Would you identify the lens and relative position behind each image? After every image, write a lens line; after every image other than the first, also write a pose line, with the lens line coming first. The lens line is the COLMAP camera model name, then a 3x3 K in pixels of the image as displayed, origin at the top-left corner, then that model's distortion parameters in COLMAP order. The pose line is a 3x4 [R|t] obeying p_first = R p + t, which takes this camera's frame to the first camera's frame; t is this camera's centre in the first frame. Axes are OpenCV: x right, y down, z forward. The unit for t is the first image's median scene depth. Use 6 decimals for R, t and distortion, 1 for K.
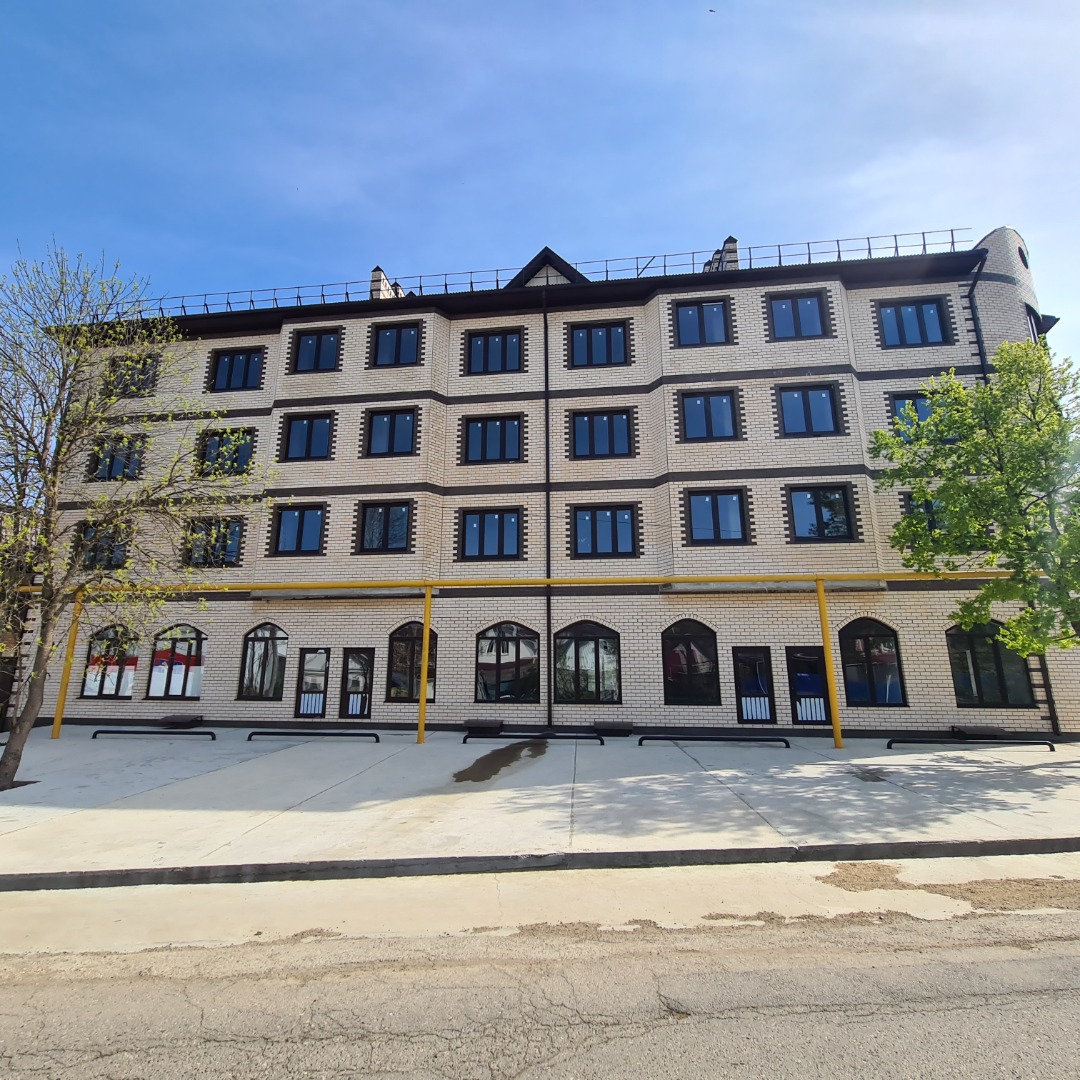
lens RADIAL K [[545.2, 0, 517.3], [0, 545.2, 526.9], [0, 0, 1]] dist [-0.002461, 0.000935]
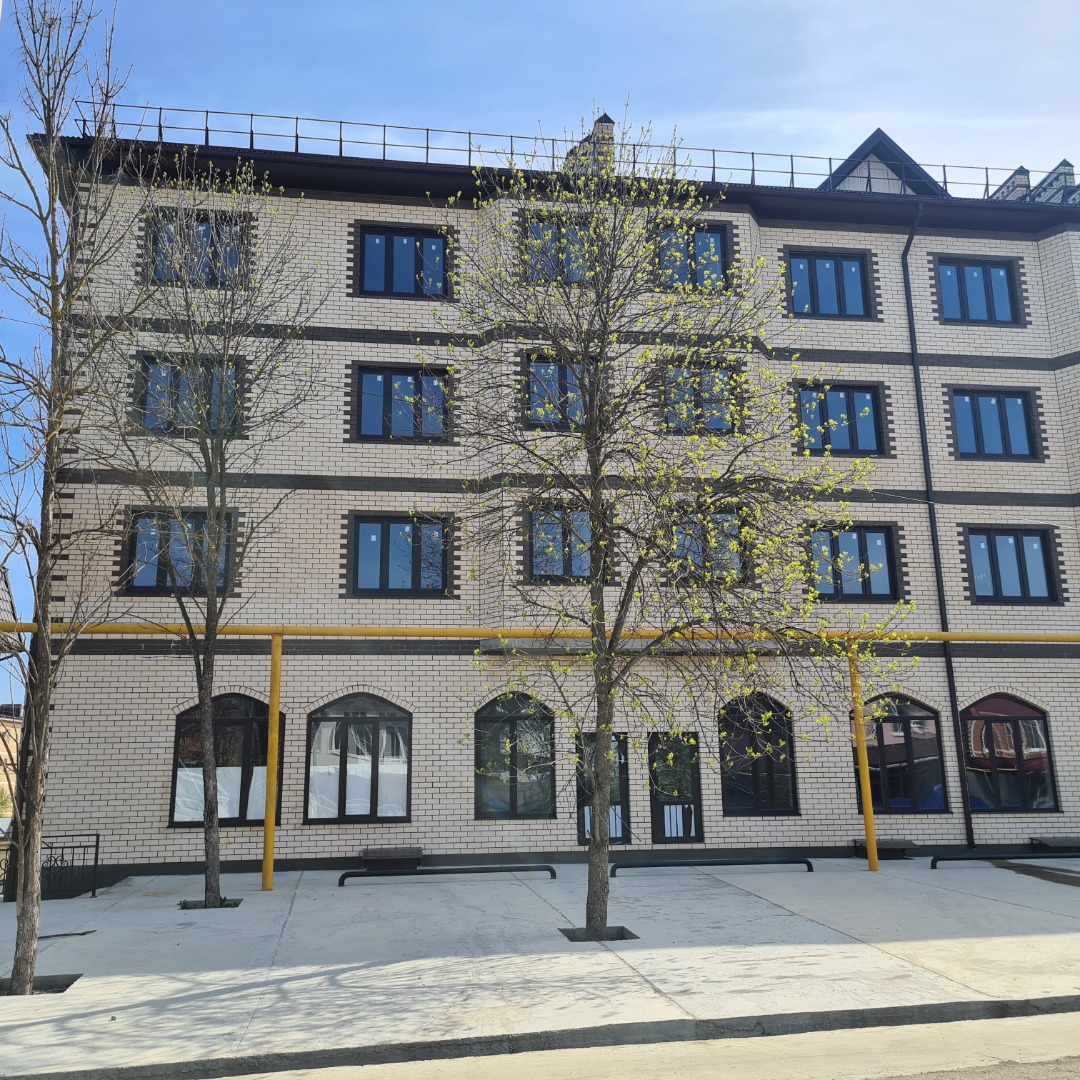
lens RADIAL K [[852.0, 0, 466.4], [0, 852.0, 570.6], [0, 0, 1]] dist [0.035159, -0.000260]
pose [[0.970349, 0.040389, 0.238312, -1.690457], [-0.046793, 0.998678, 0.021275, 0.050939], [-0.237137, -0.031796, 0.970956, 0.206999]]
